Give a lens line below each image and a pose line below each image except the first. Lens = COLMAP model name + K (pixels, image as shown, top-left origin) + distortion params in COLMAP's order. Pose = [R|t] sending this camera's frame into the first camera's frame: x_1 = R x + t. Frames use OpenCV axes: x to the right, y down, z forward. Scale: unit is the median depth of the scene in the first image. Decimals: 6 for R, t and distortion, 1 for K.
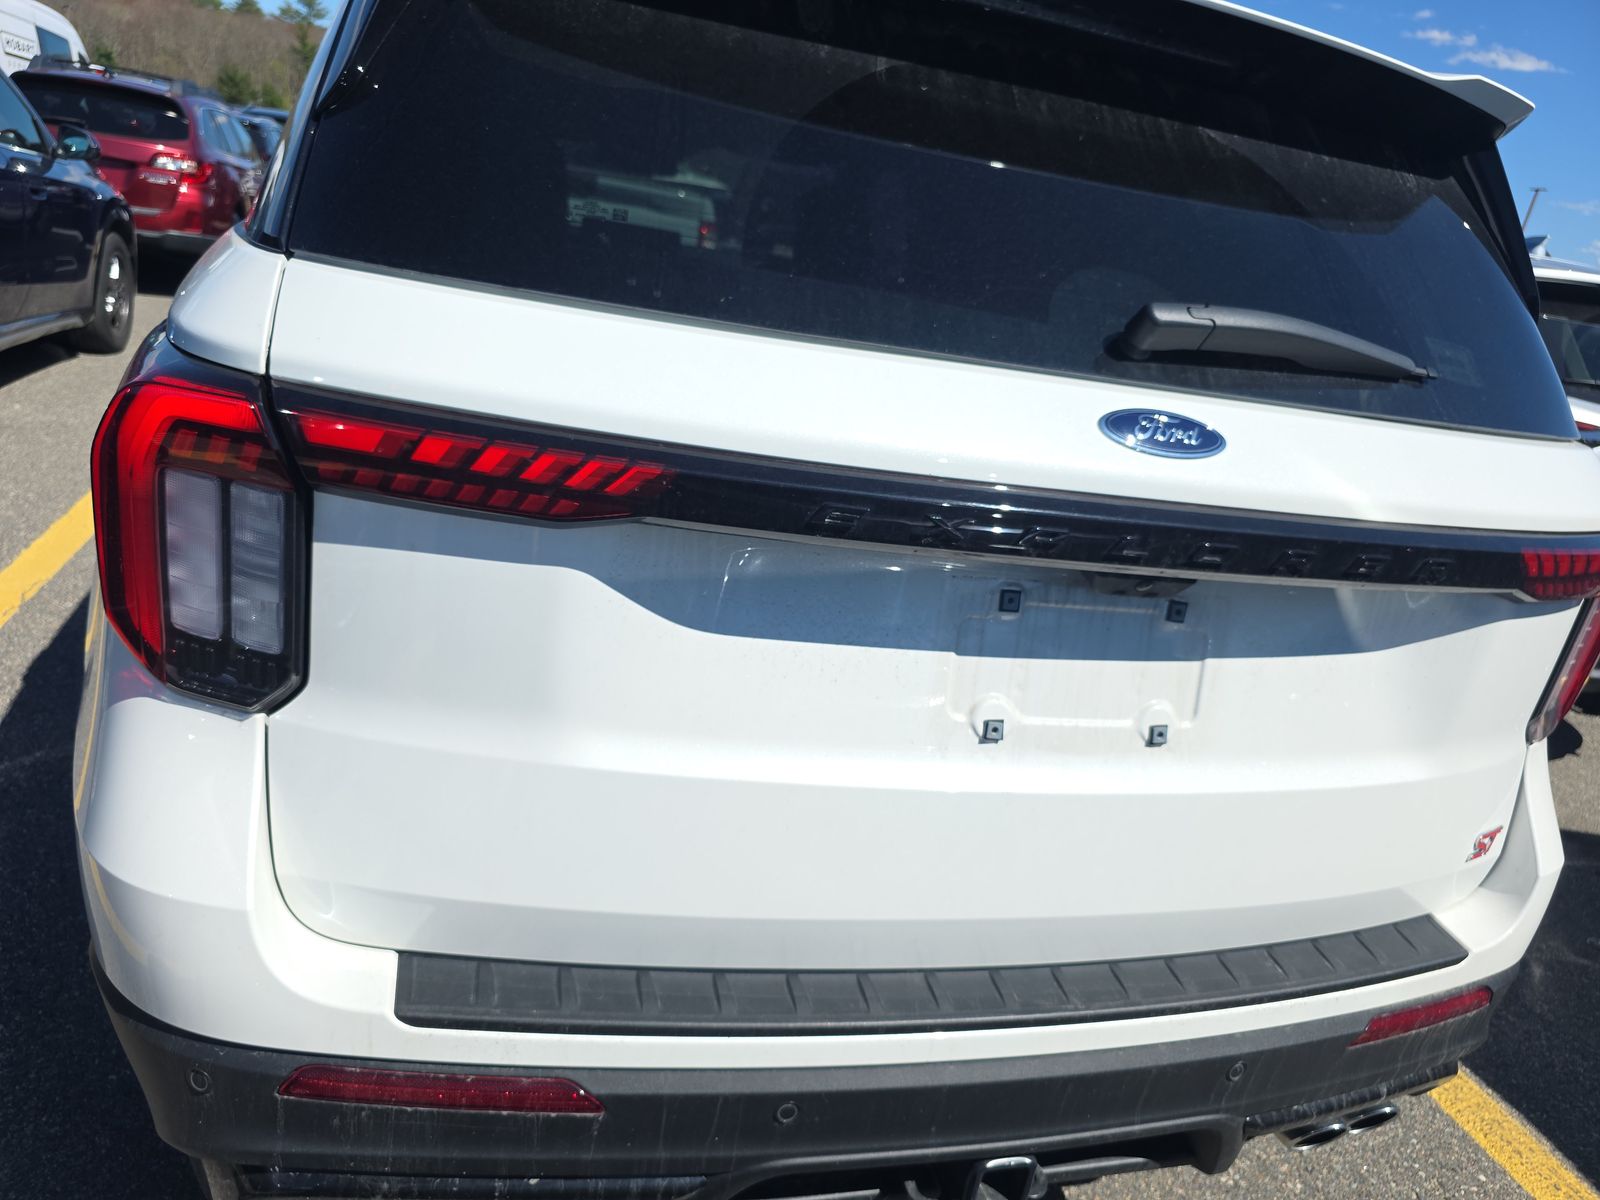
lens RADIAL K [[1057.0, 0, 800.0], [0, 1057.0, 600.0], [0, 0, 1]] dist [0.011185, 0.002749]
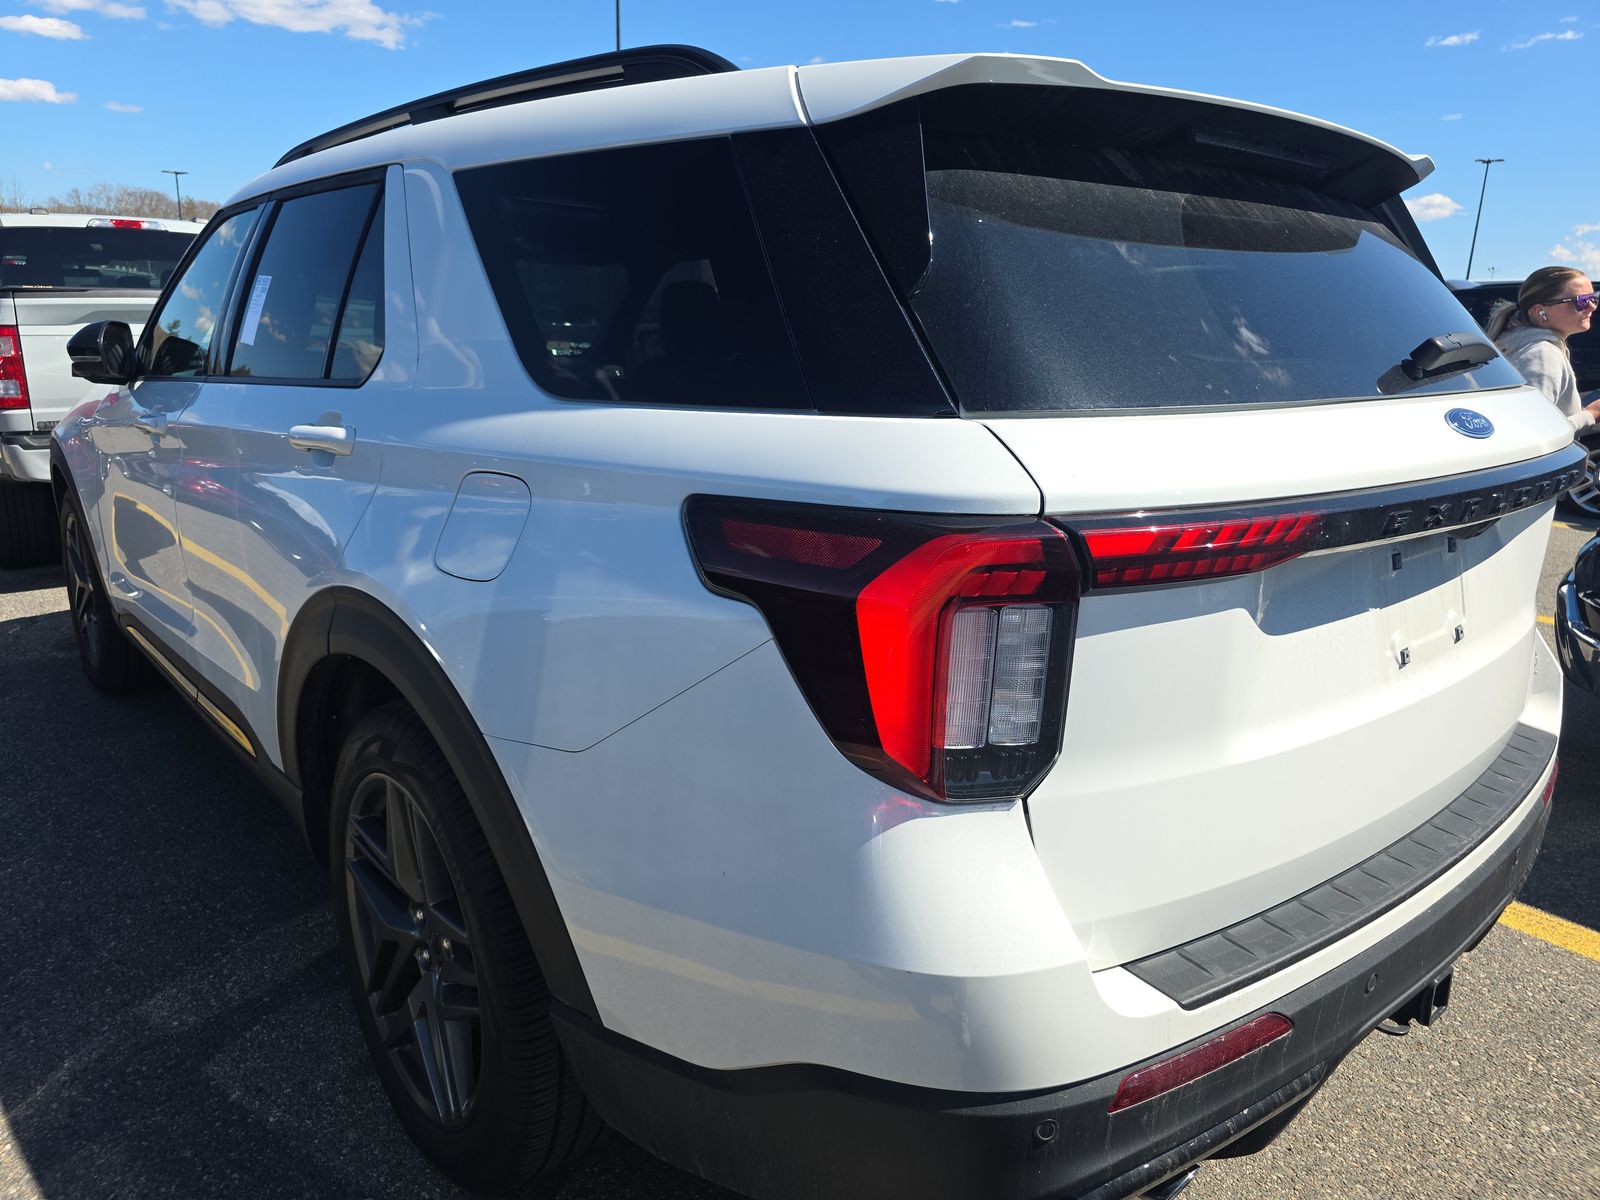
lens RADIAL K [[1040.8, 0, 800.0], [0, 1040.8, 600.0], [0, 0, 1]] dist [0.048600, -0.000984]
pose [[0.899921, -0.244480, 0.361070, -1.075825], [0.255510, 0.966645, 0.017689, -0.185363], [-0.353351, 0.076338, 0.932371, -0.002777]]
